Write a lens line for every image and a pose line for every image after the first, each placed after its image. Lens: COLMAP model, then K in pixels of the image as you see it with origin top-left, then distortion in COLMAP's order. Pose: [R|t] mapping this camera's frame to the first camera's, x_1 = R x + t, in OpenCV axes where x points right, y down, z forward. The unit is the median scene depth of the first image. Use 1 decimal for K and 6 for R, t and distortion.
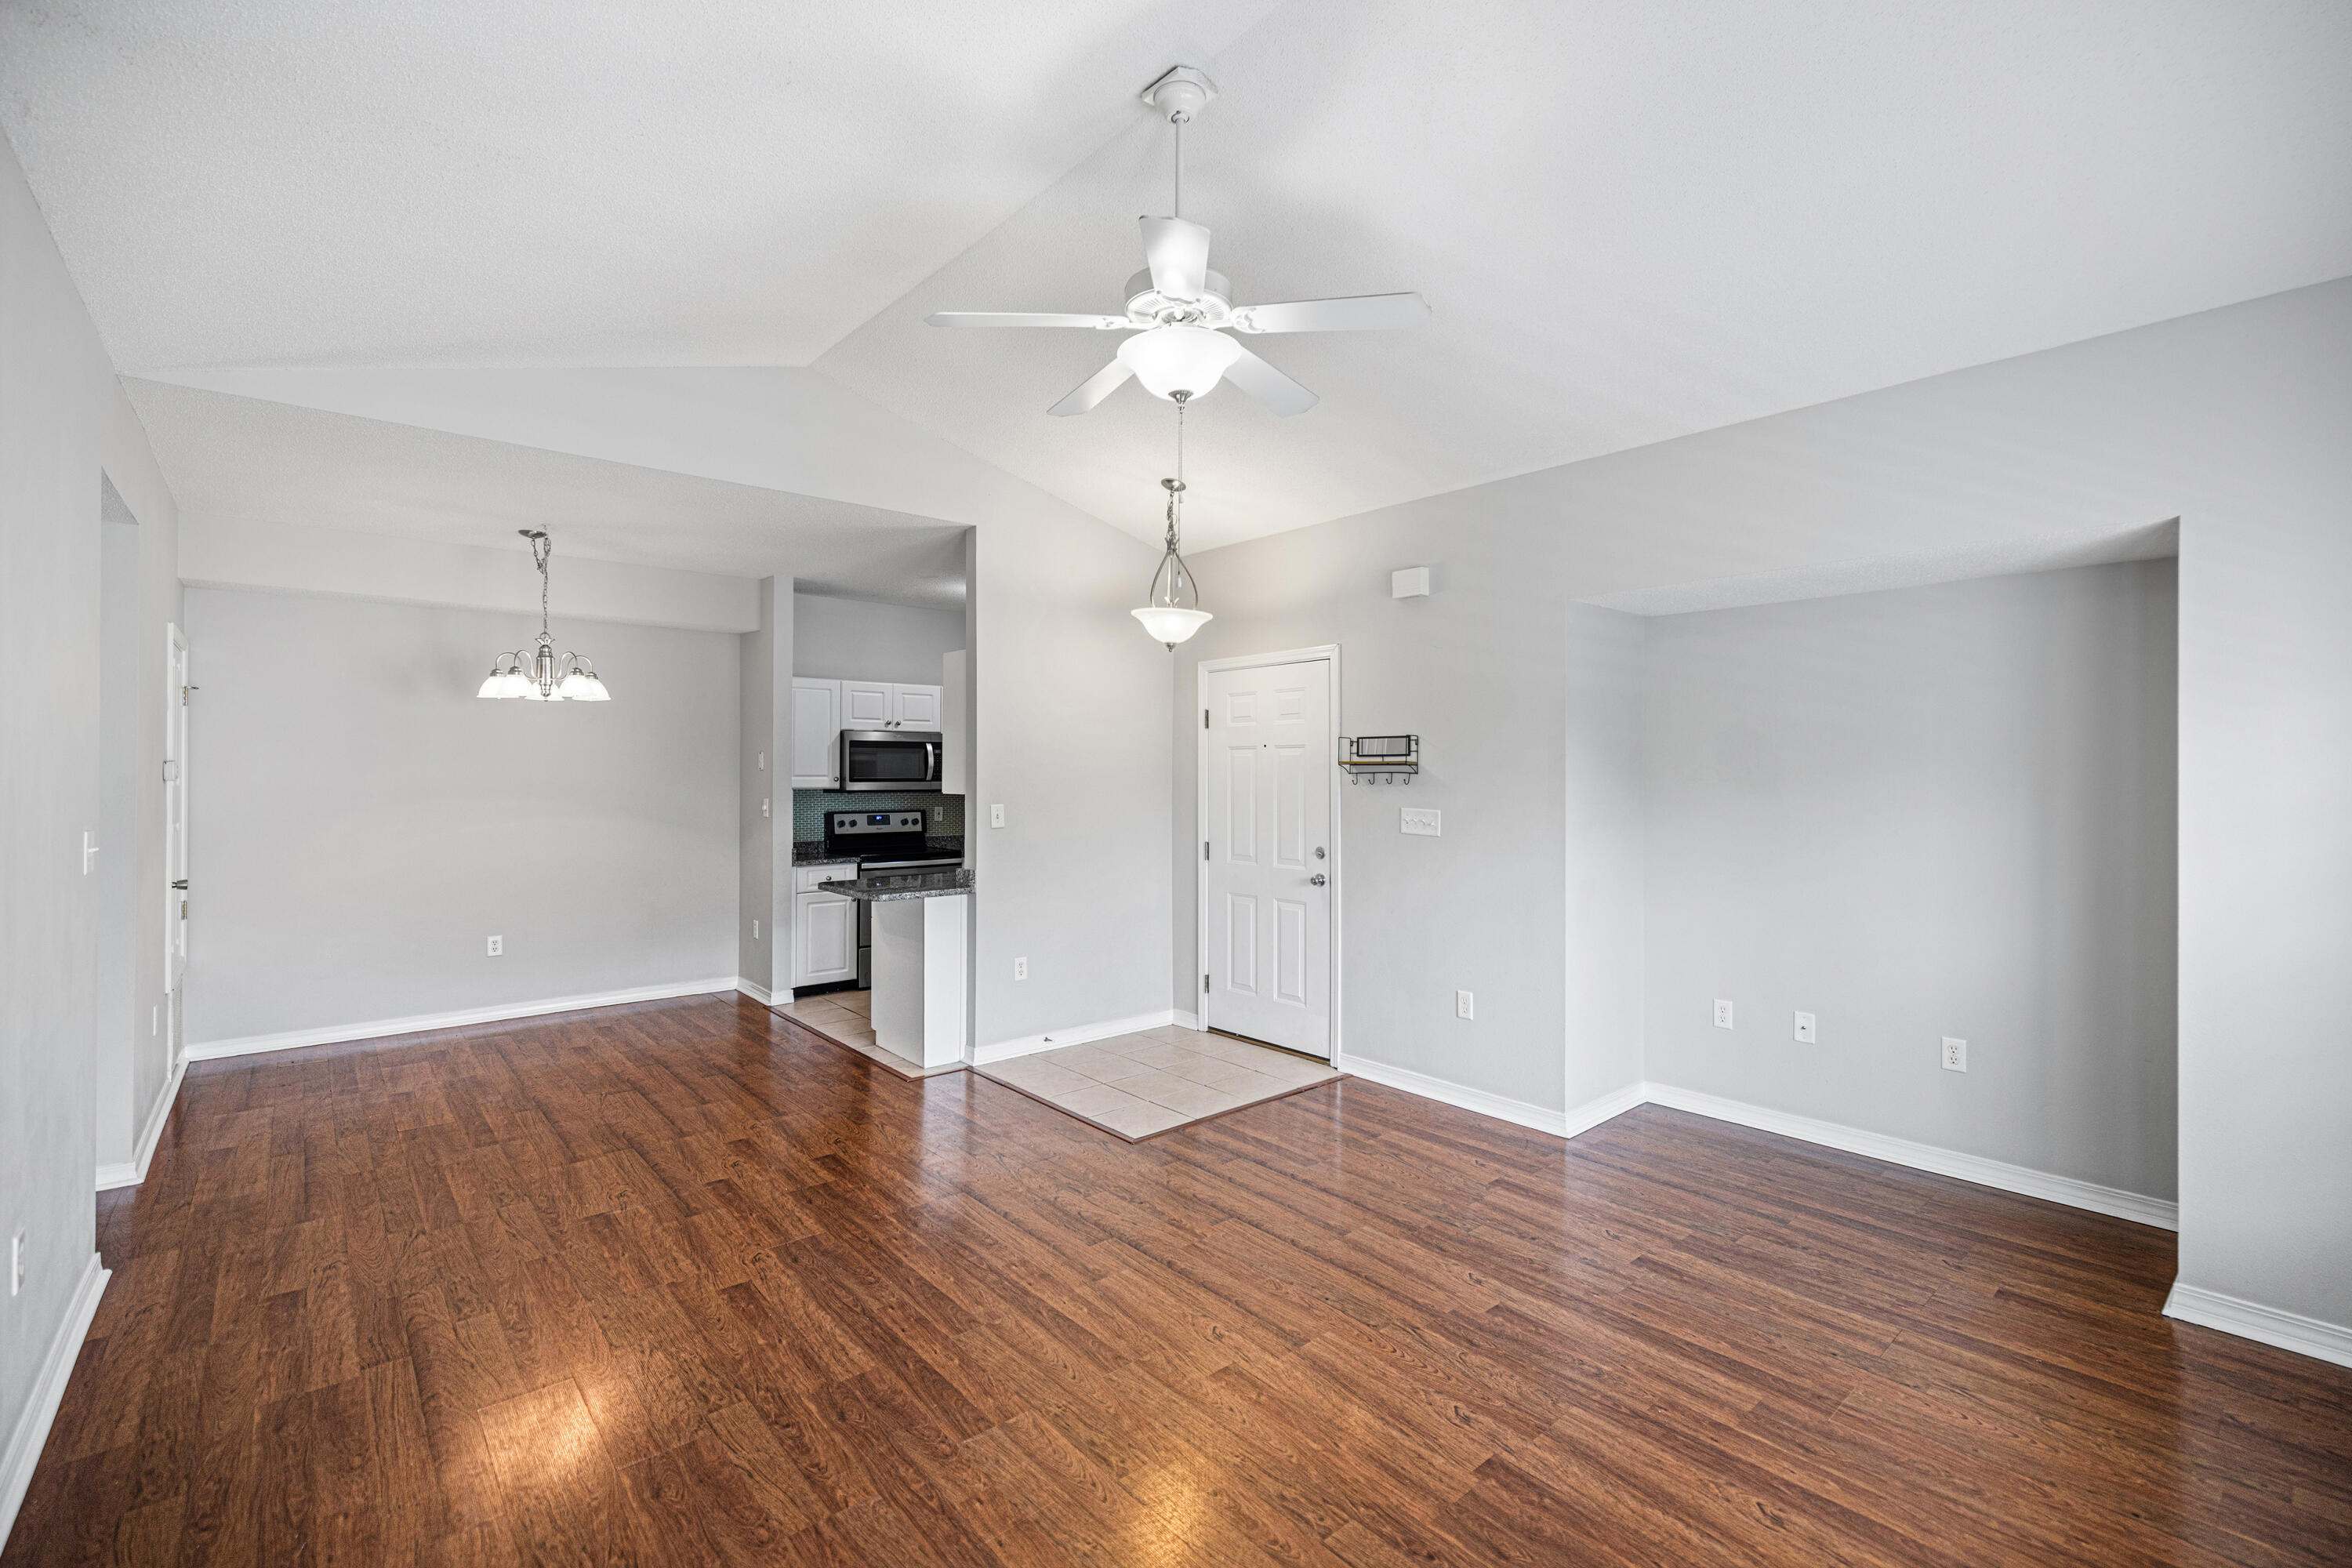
lens RADIAL K [[1022.0, 0, 1205.0], [0, 1022.0, 761.8], [0, 0, 1]] dist [0.001841, 0.000617]
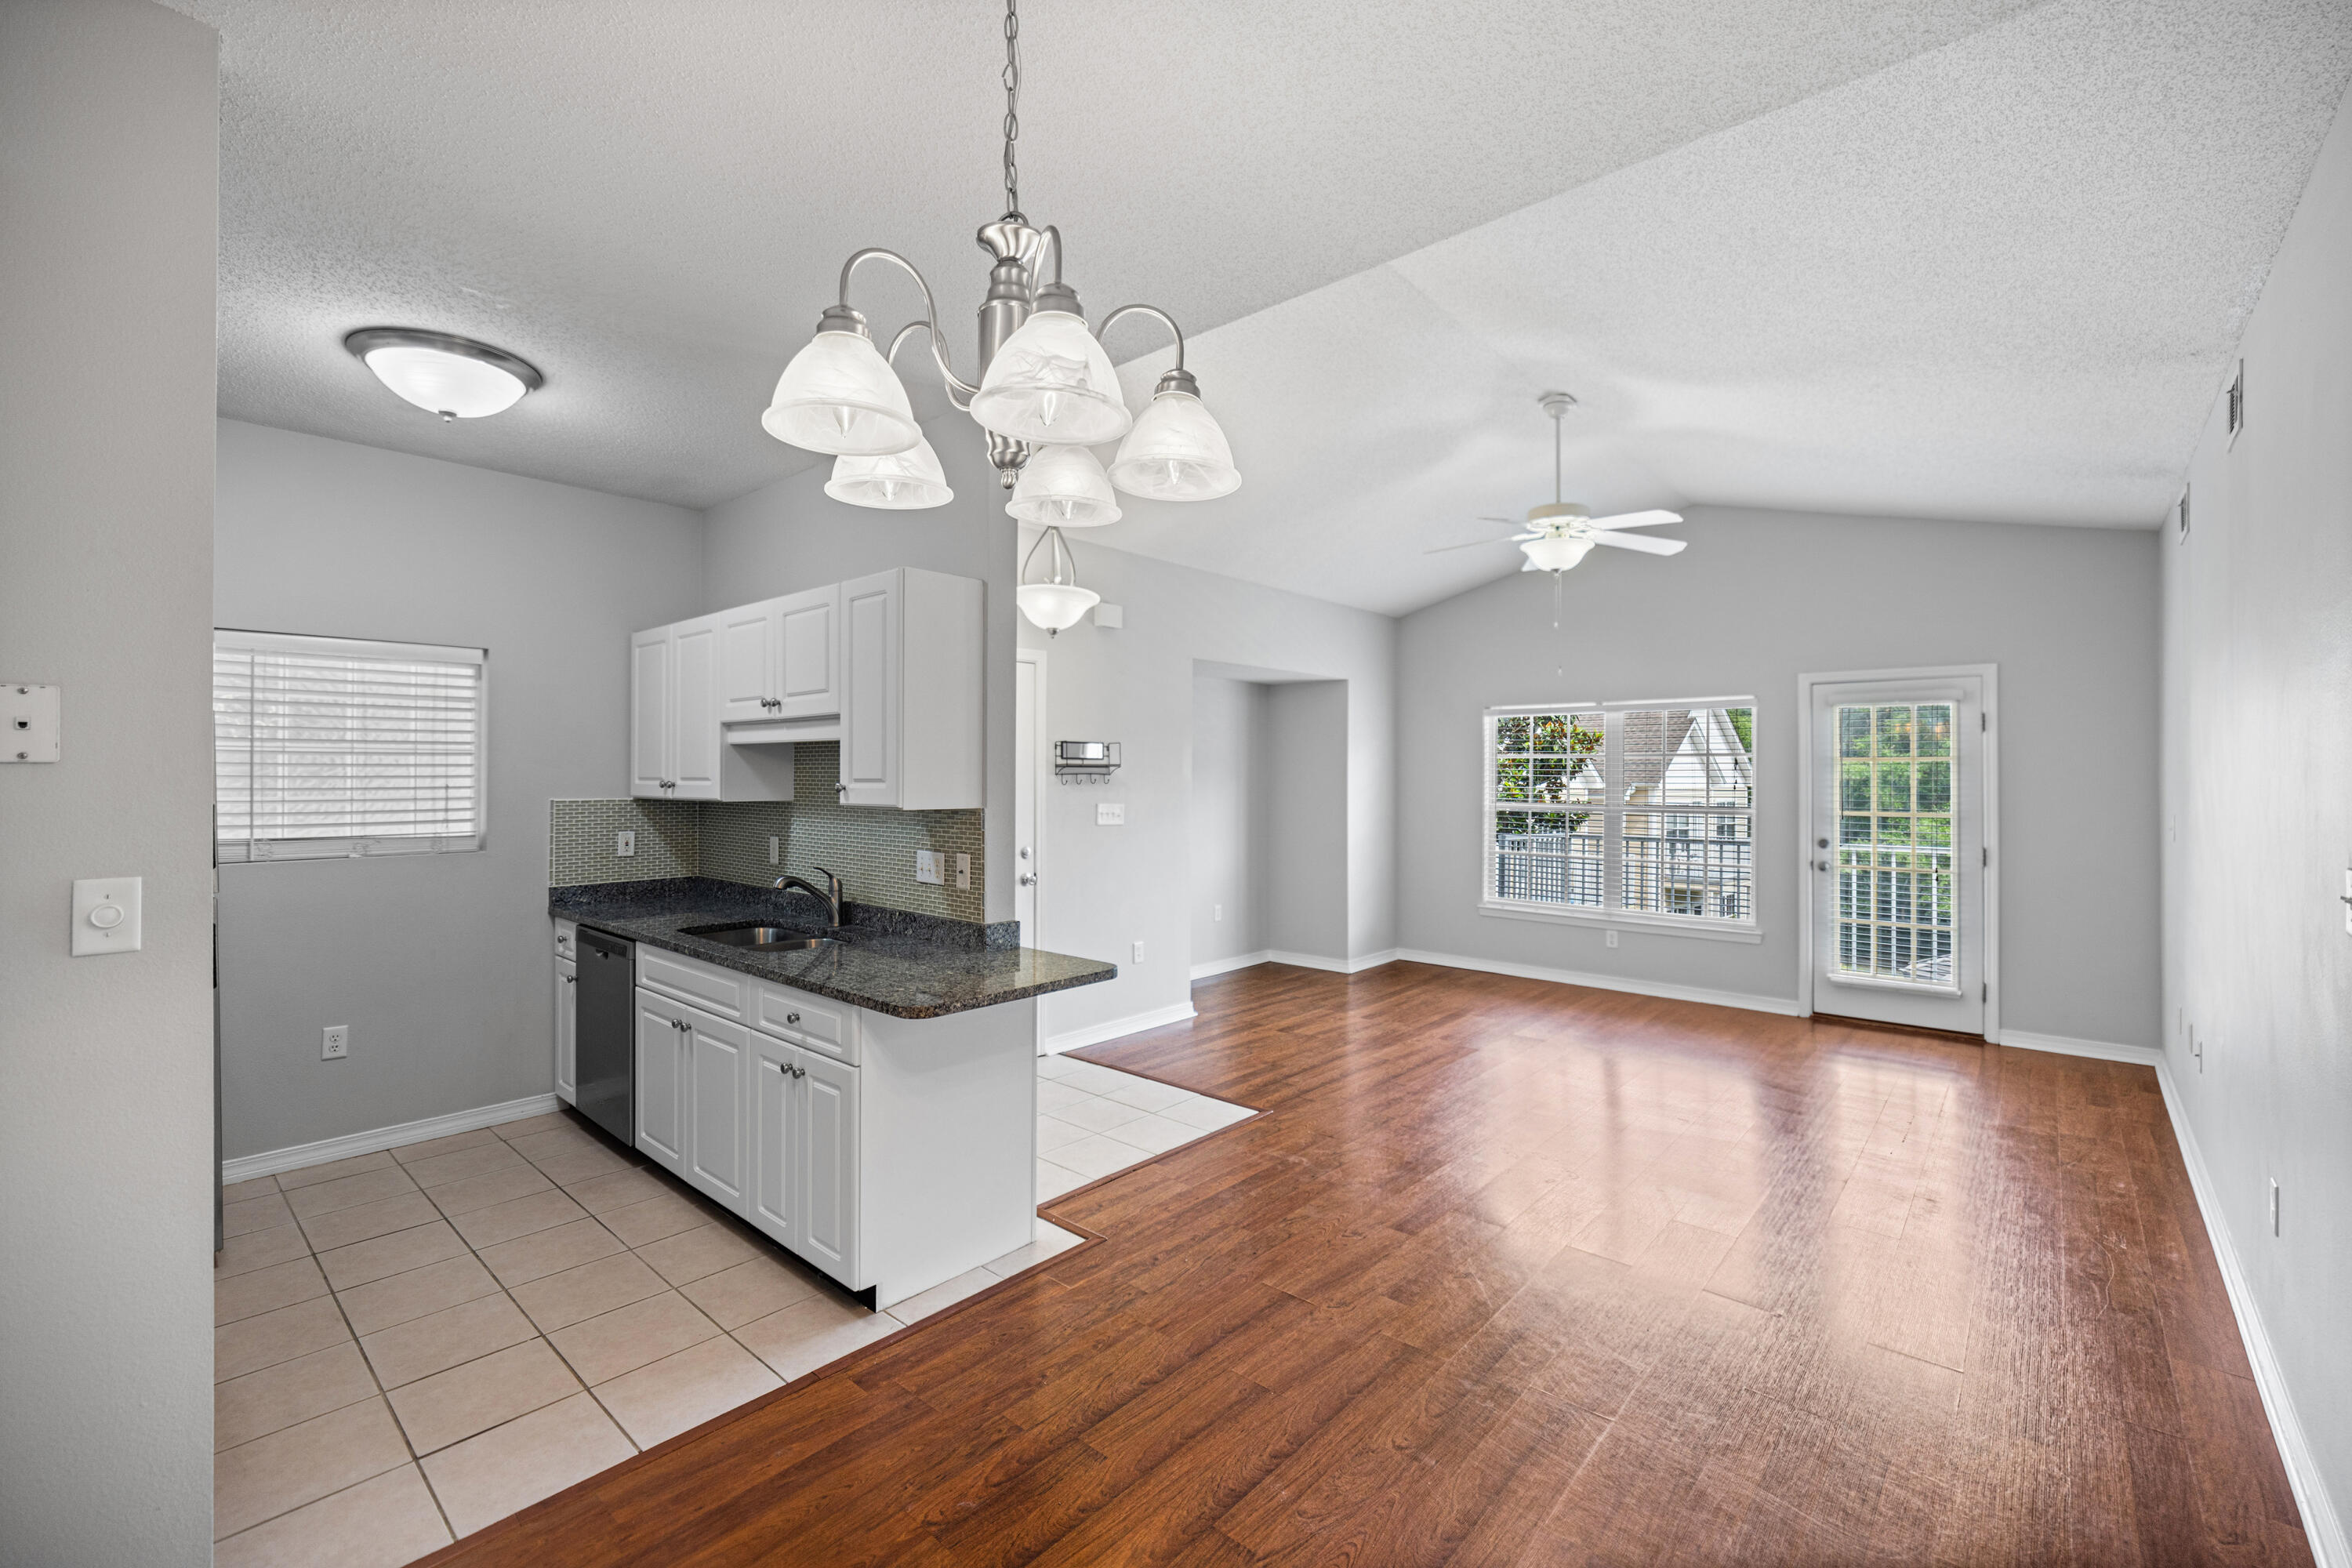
lens RADIAL K [[994.0, 0, 1159.9], [0, 994.0, 771.8], [0, 0, 1]] dist [0.001688, -0.000097]
pose [[-0.113330, 0.001099, 0.993557, -1.111466], [-0.011729, 0.999928, -0.002444, 0.012129], [-0.993488, -0.011931, -0.113309, 1.237151]]
